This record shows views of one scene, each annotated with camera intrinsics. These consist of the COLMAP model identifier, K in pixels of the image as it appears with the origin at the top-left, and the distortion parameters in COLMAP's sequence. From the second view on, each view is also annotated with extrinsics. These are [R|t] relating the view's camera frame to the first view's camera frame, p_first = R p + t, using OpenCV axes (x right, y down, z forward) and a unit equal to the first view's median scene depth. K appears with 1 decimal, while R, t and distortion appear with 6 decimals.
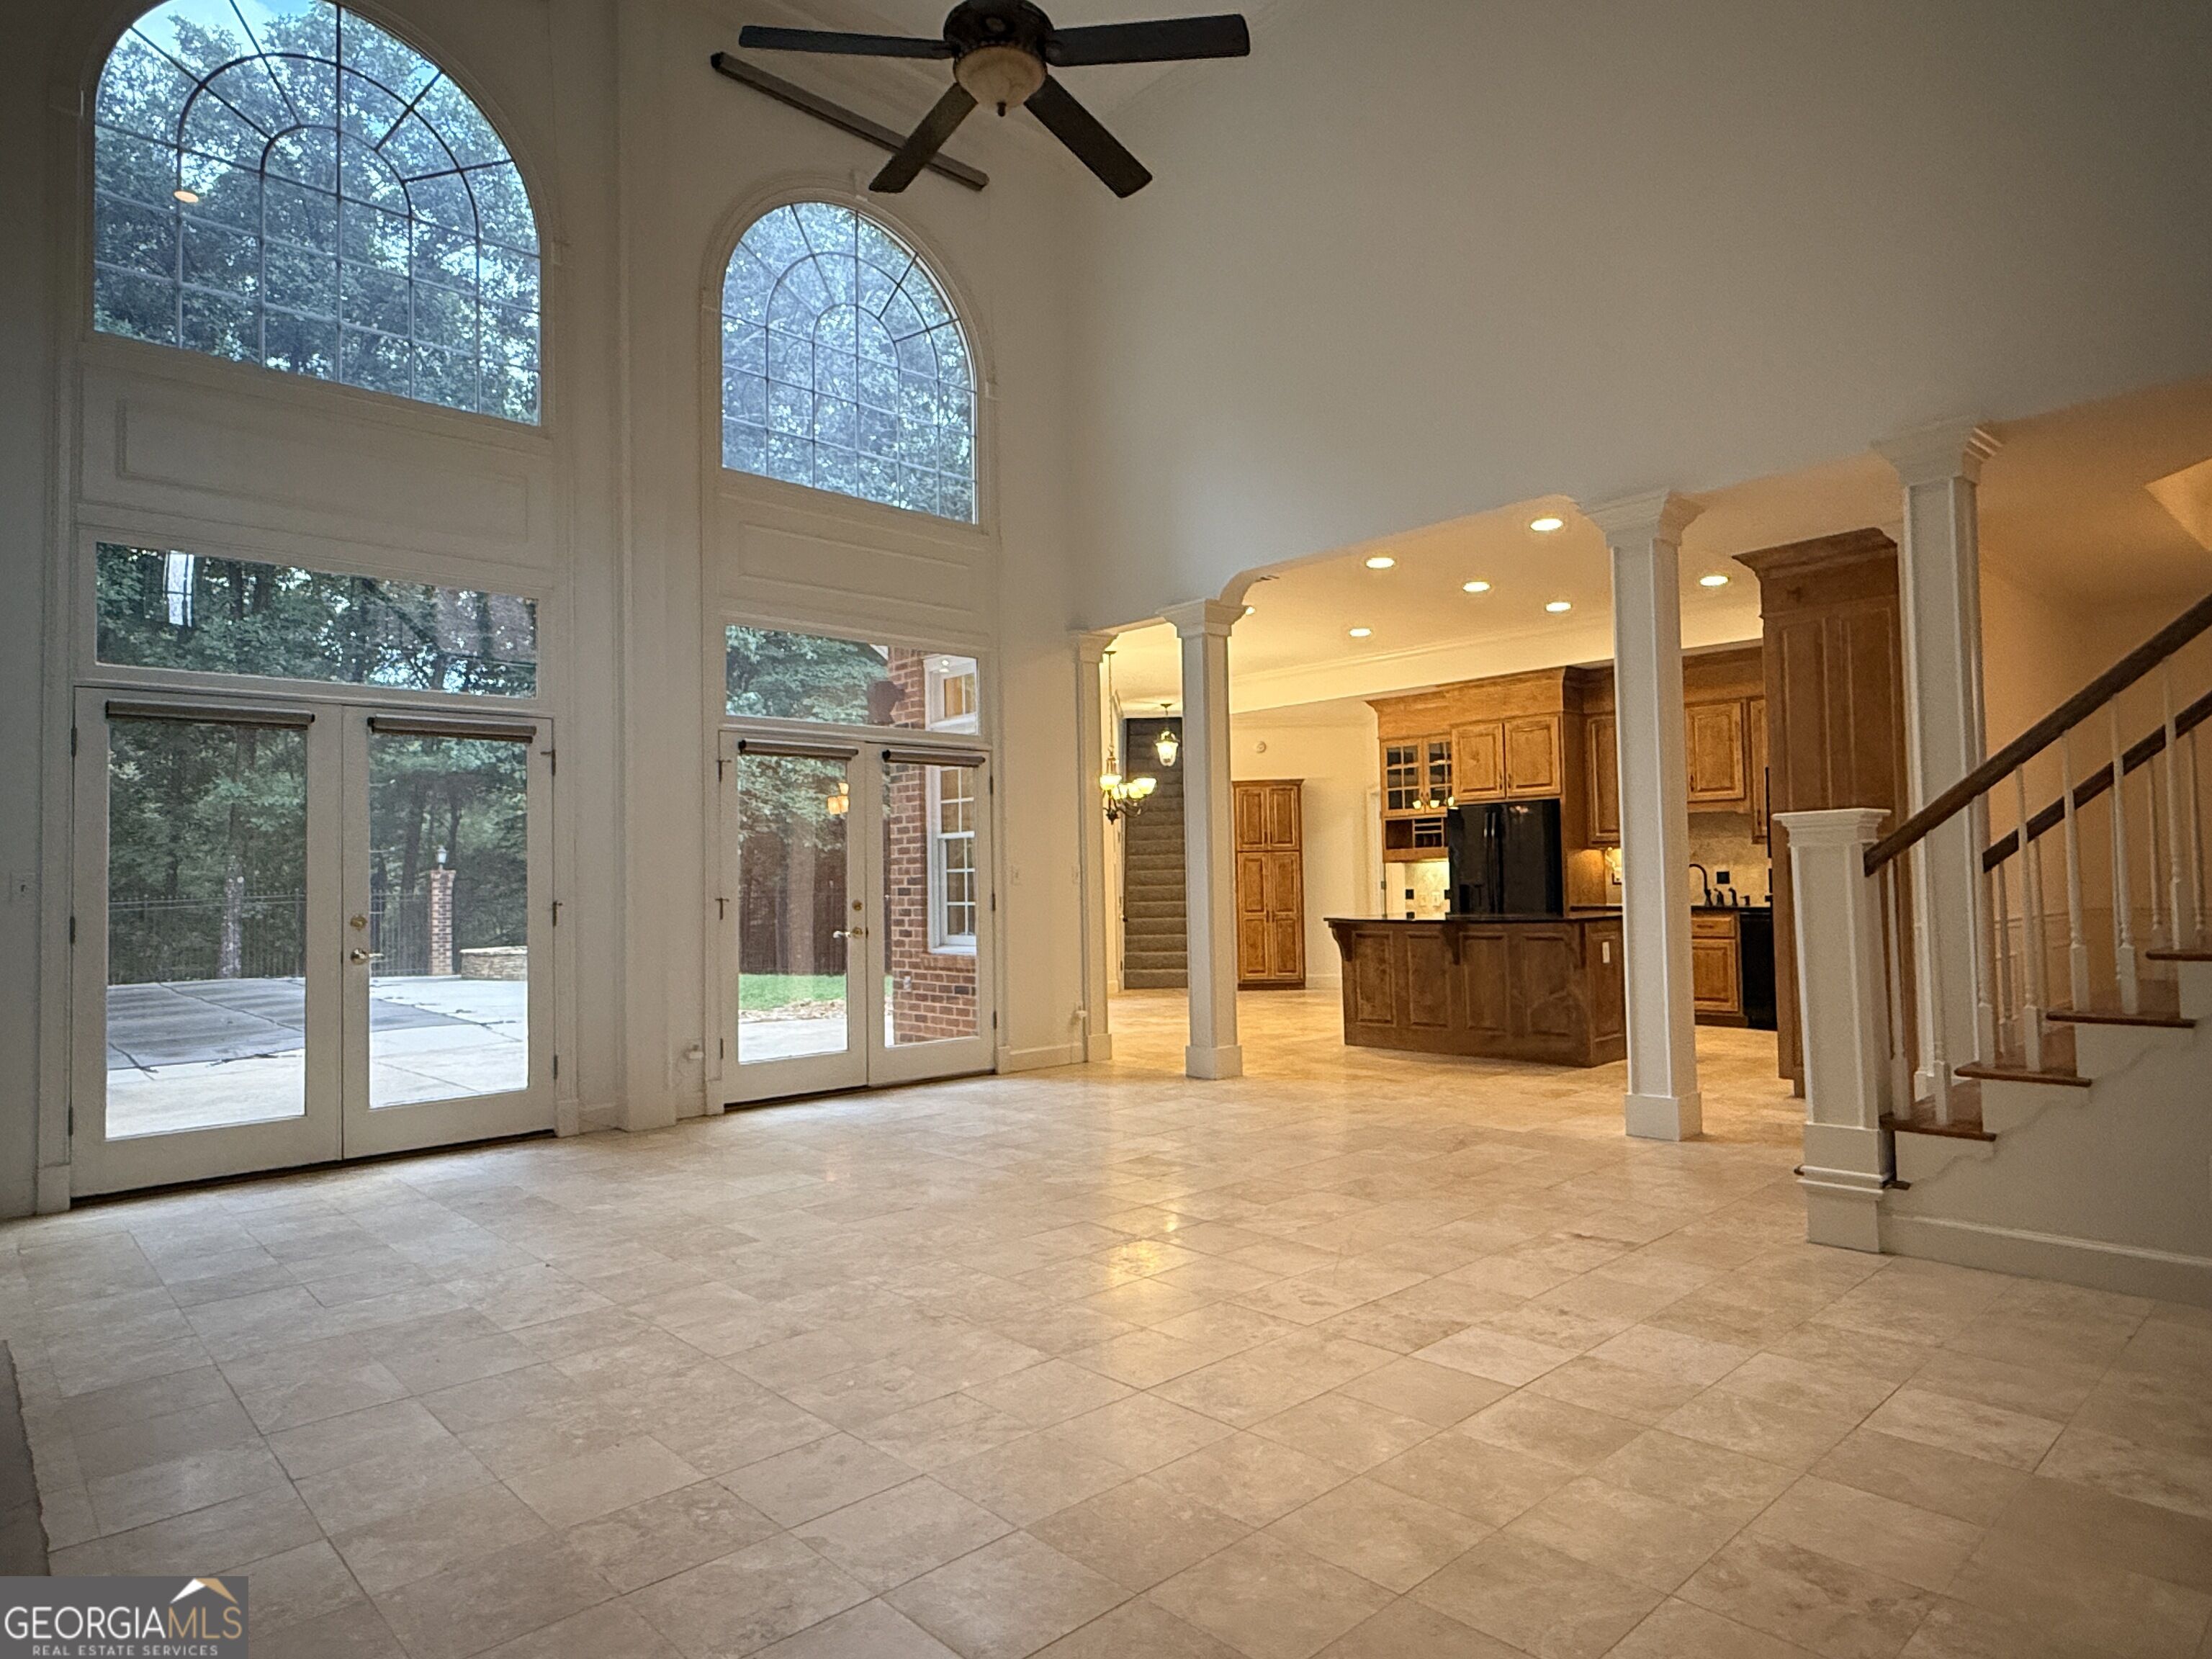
lens RADIAL K [[1272.3, 0, 1113.6], [0, 1272.3, 830.5], [0, 0, 1]] dist [-0.000187, 0.000203]
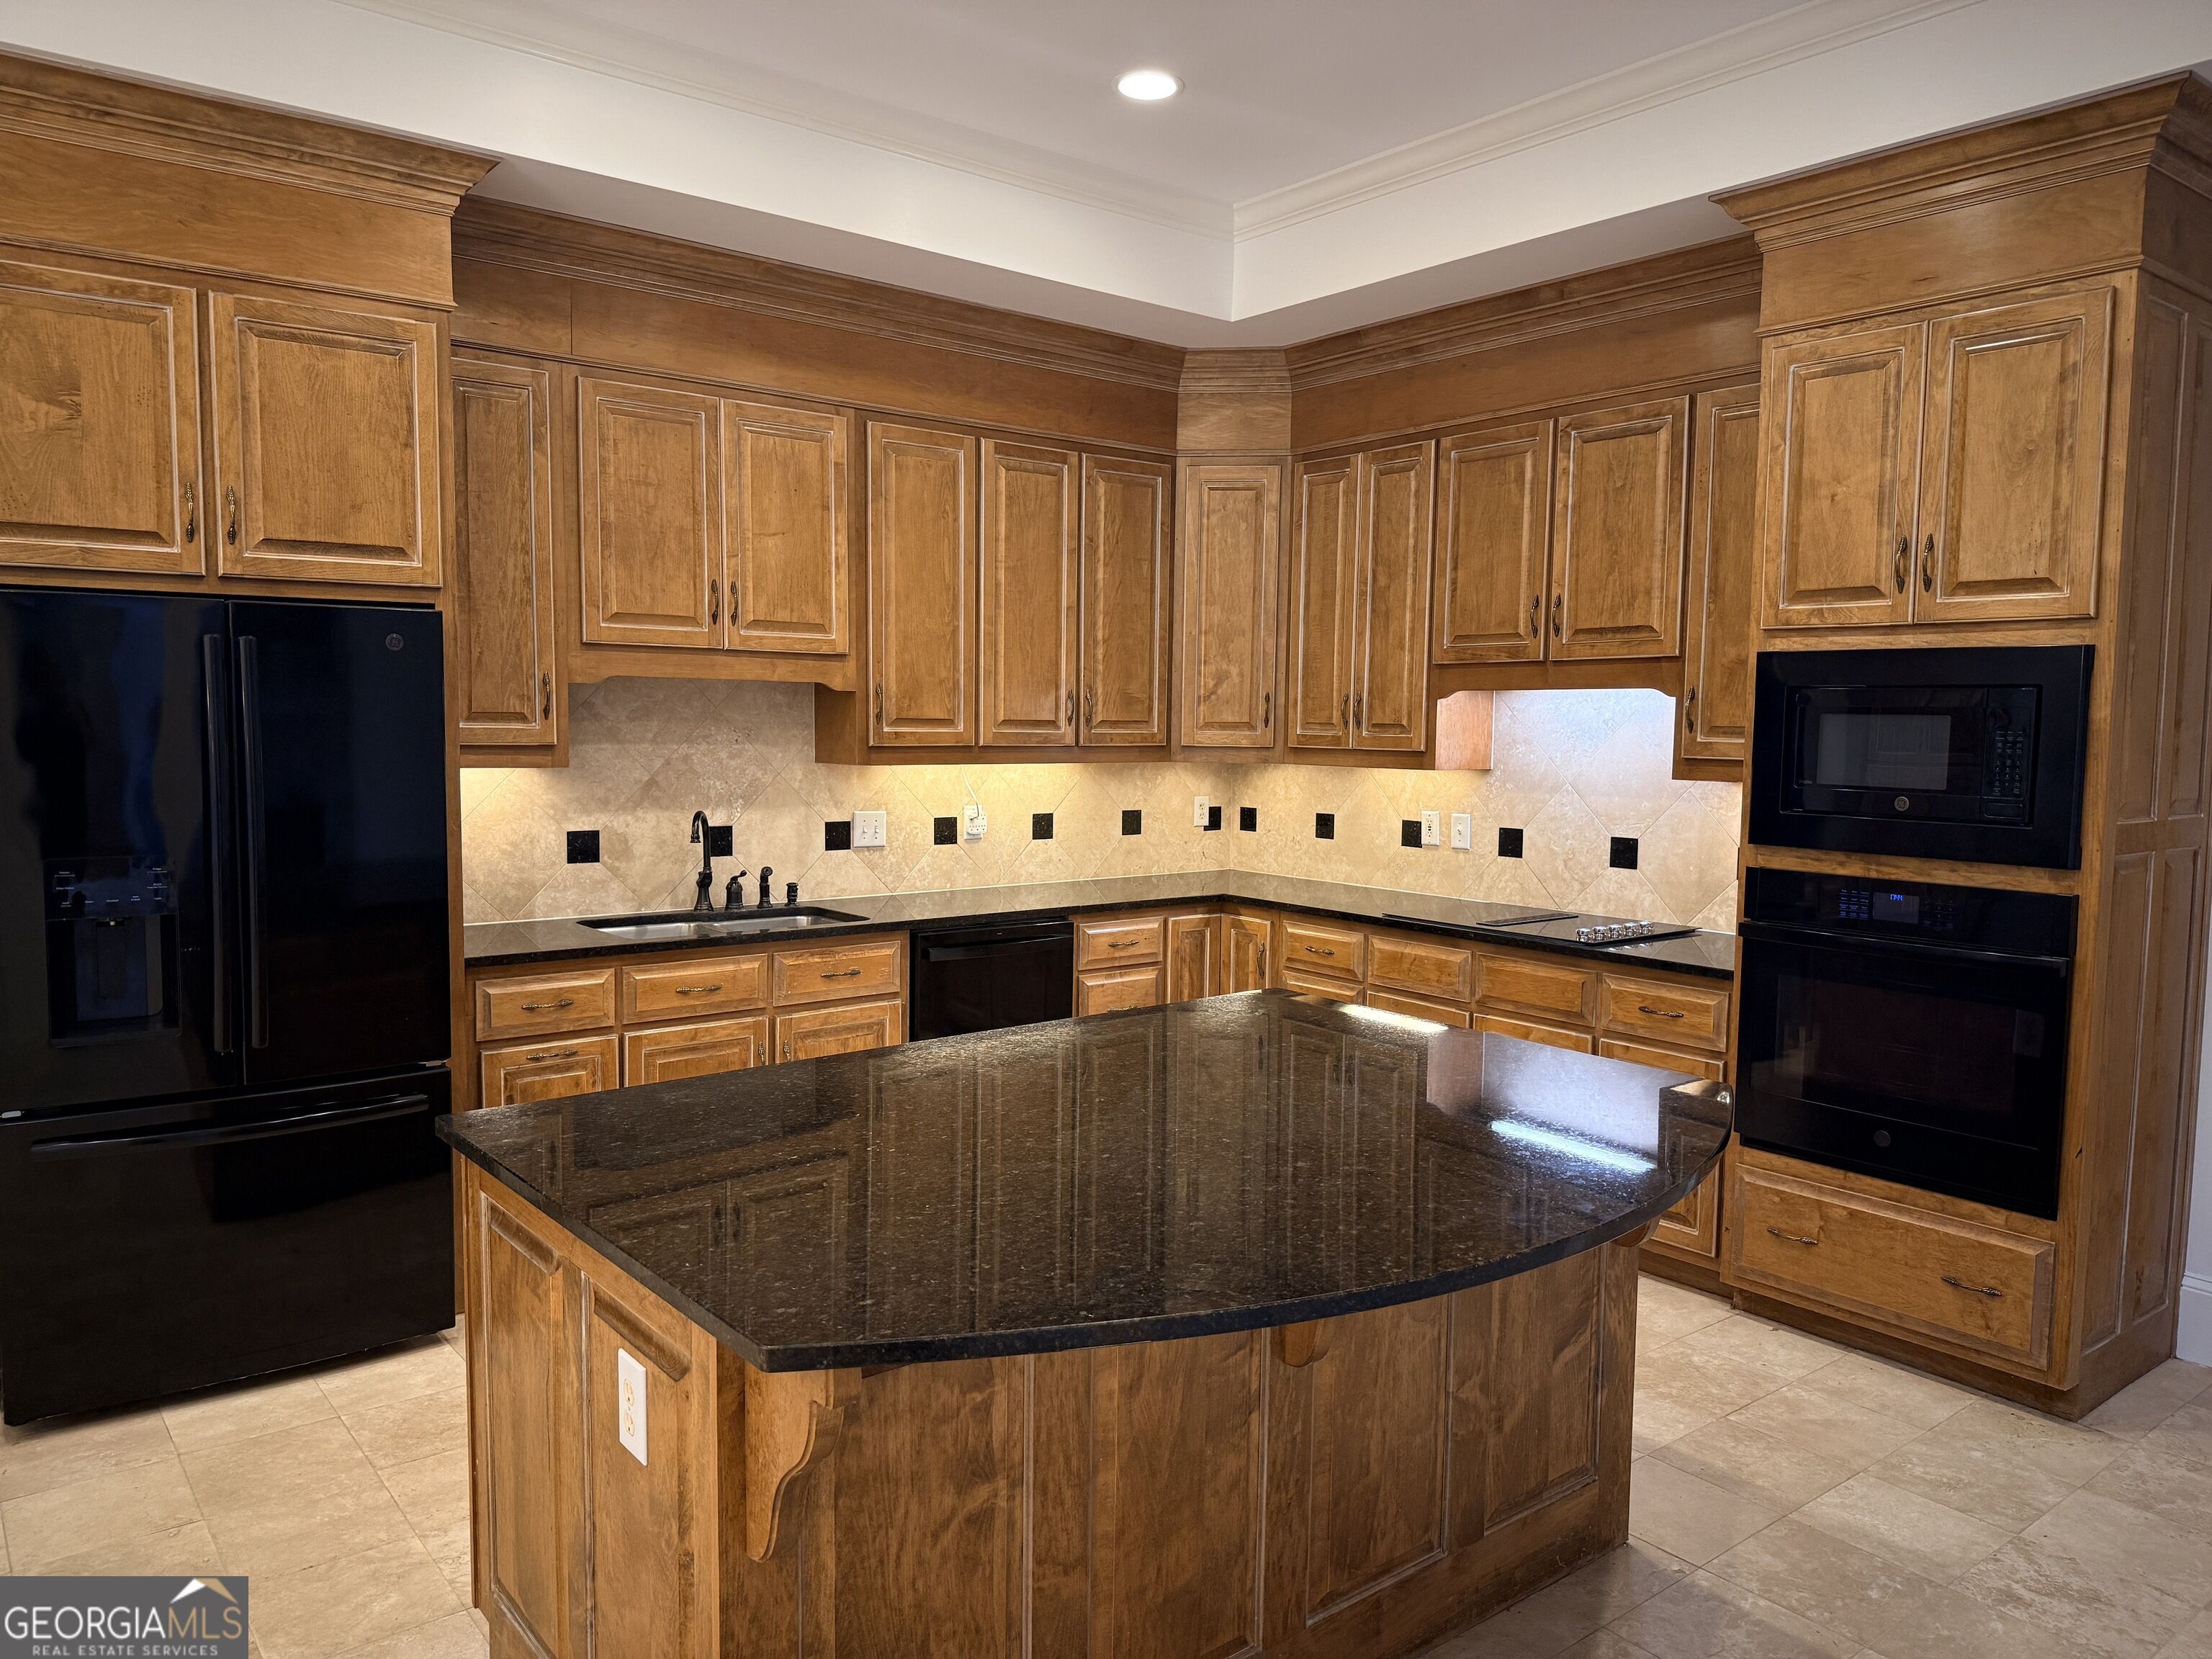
lens RADIAL K [[1538.5, 0, 1112.6], [0, 1538.5, 835.0], [0, 0, 1]] dist [0.165771, -0.328179]
pose [[0.076794, -0.059736, 0.995256, -0.007546], [-0.053747, 0.996504, 0.063958, -0.004217], [-0.995597, -0.058403, 0.073314, 1.066357]]
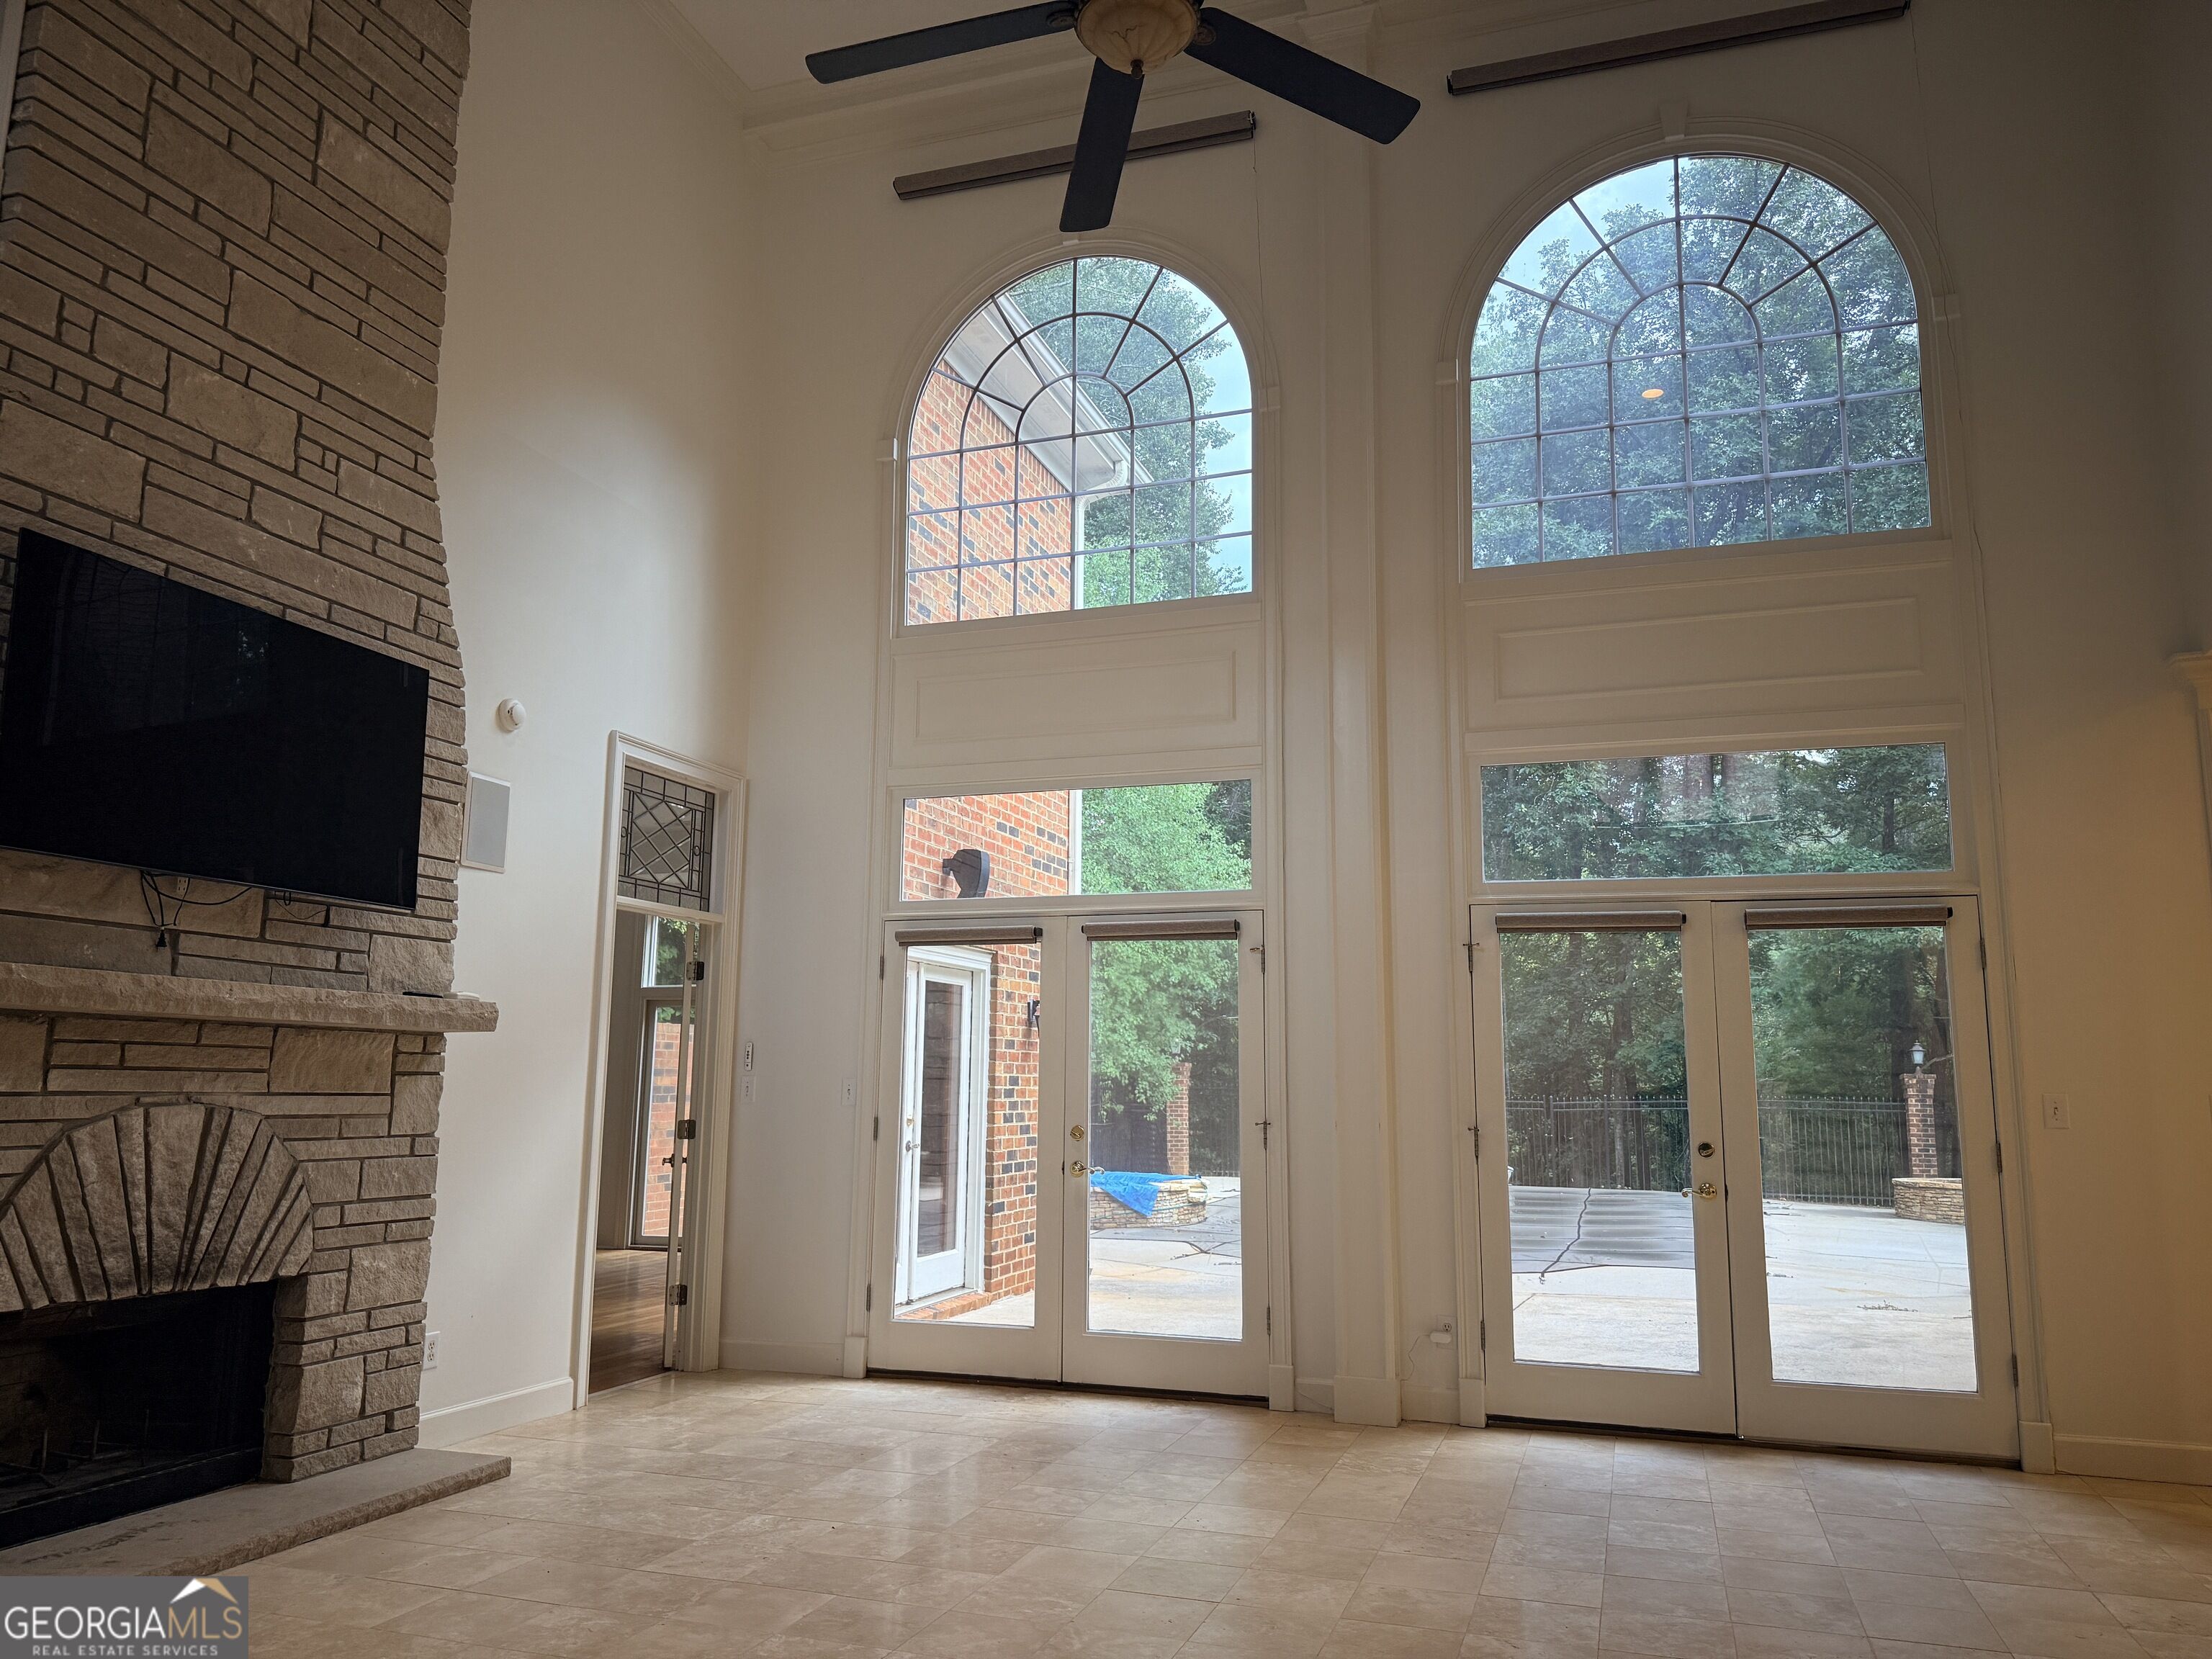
lens RADIAL K [[1557.4, 0, 1106.9], [0, 1557.4, 840.8], [0, 0, 1]] dist [0.032813, -0.041985]
pose [[0.474953, -0.113450, -0.872668, 0.349757], [0.014687, 0.992539, -0.121040, -0.005663], [0.879889, 0.044671, 0.473076, 0.308366]]
